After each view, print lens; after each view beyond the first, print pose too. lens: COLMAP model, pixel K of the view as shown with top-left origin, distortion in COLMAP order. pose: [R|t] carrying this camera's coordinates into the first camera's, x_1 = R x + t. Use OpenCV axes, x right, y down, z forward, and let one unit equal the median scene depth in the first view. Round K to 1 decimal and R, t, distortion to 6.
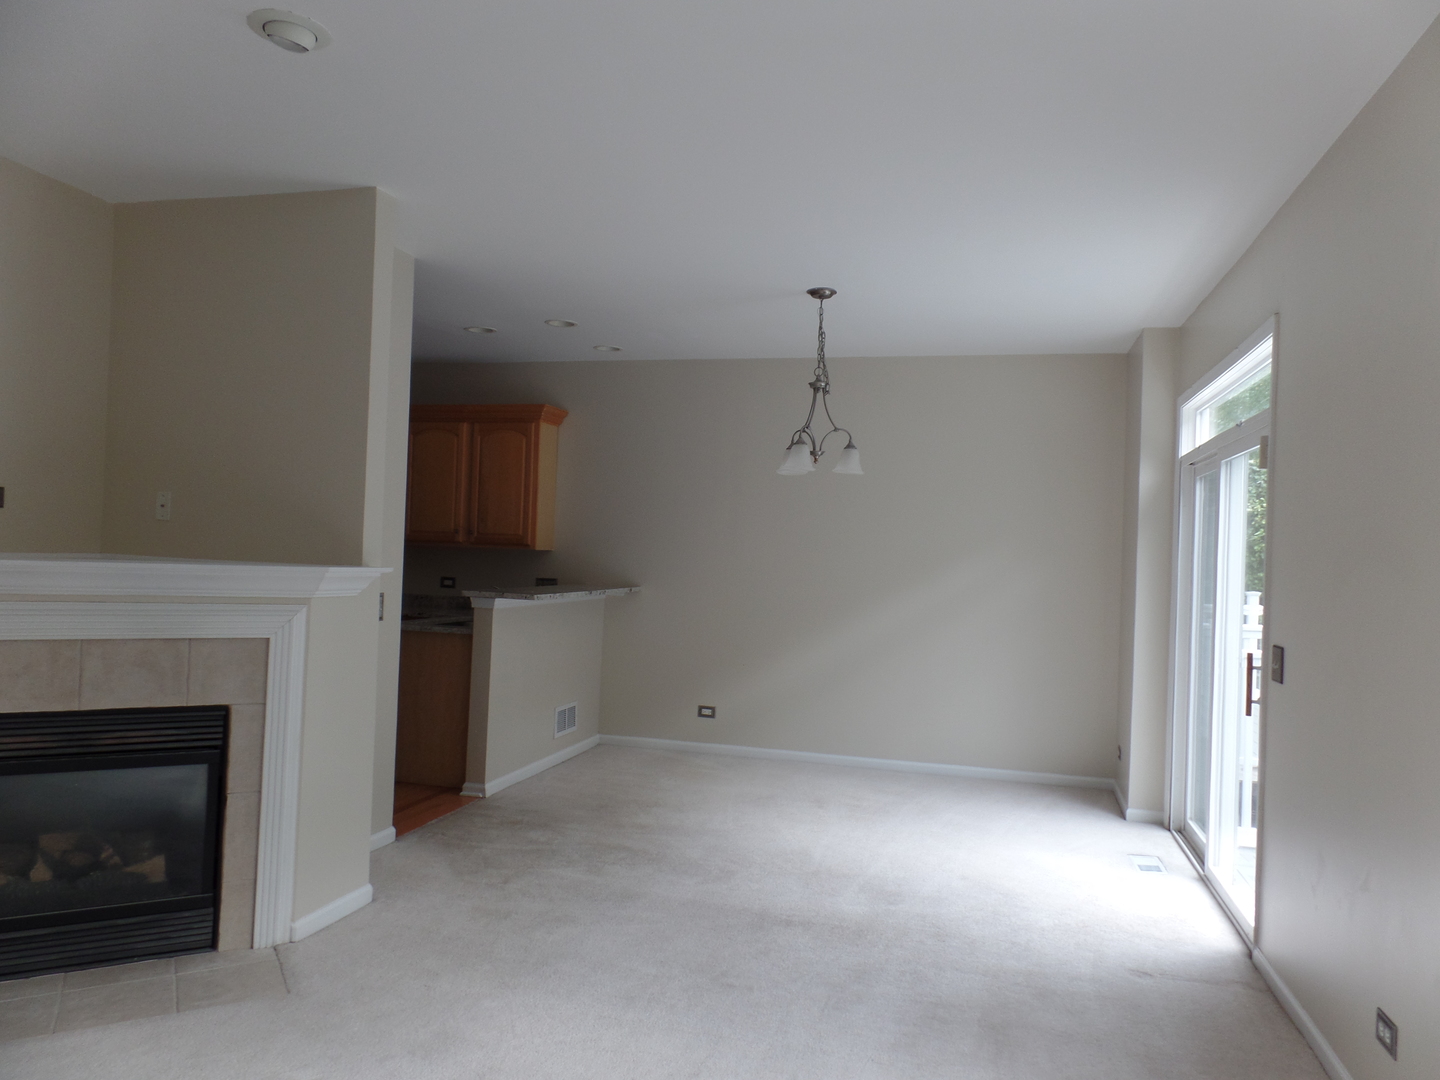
lens RADIAL K [[989.0, 0, 723.1], [0, 989.0, 537.1], [0, 0, 1]] dist [0.001914, 0.001999]
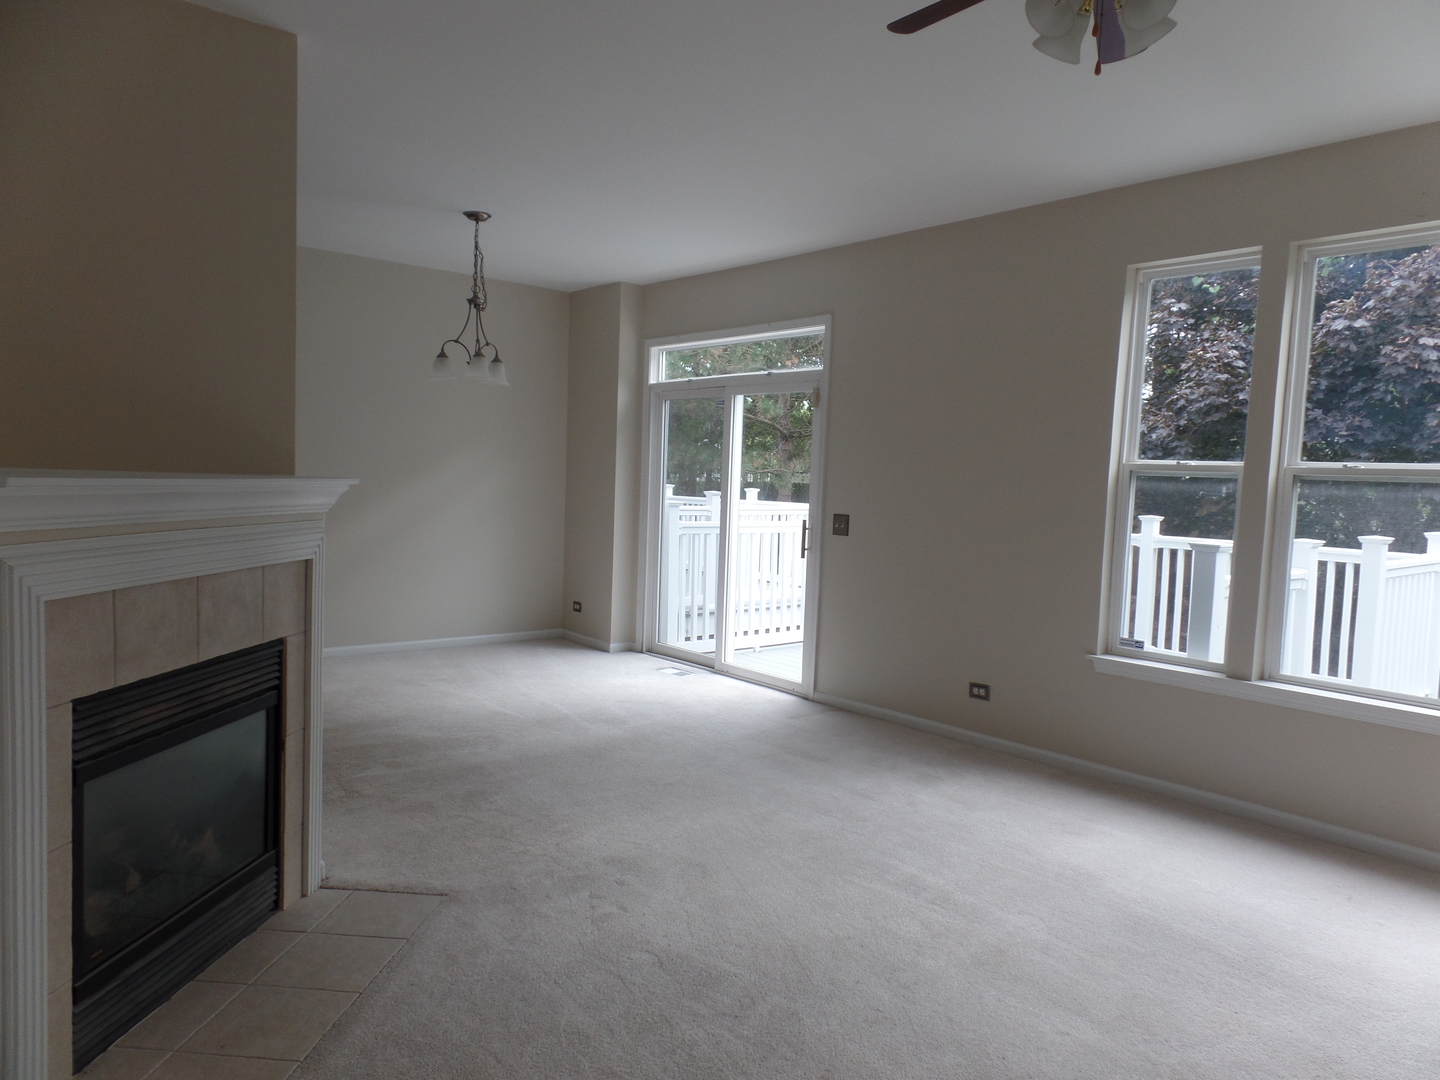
lens RADIAL K [[989.0, 0, 730.7], [0, 989.0, 537.7], [0, 0, 1]] dist [0.001914, 0.001999]
pose [[0.573539, -0.067841, 0.816364, -0.861891], [-0.027389, 0.994420, 0.101880, -0.016745], [-0.818720, -0.080792, 0.568481, 0.161712]]
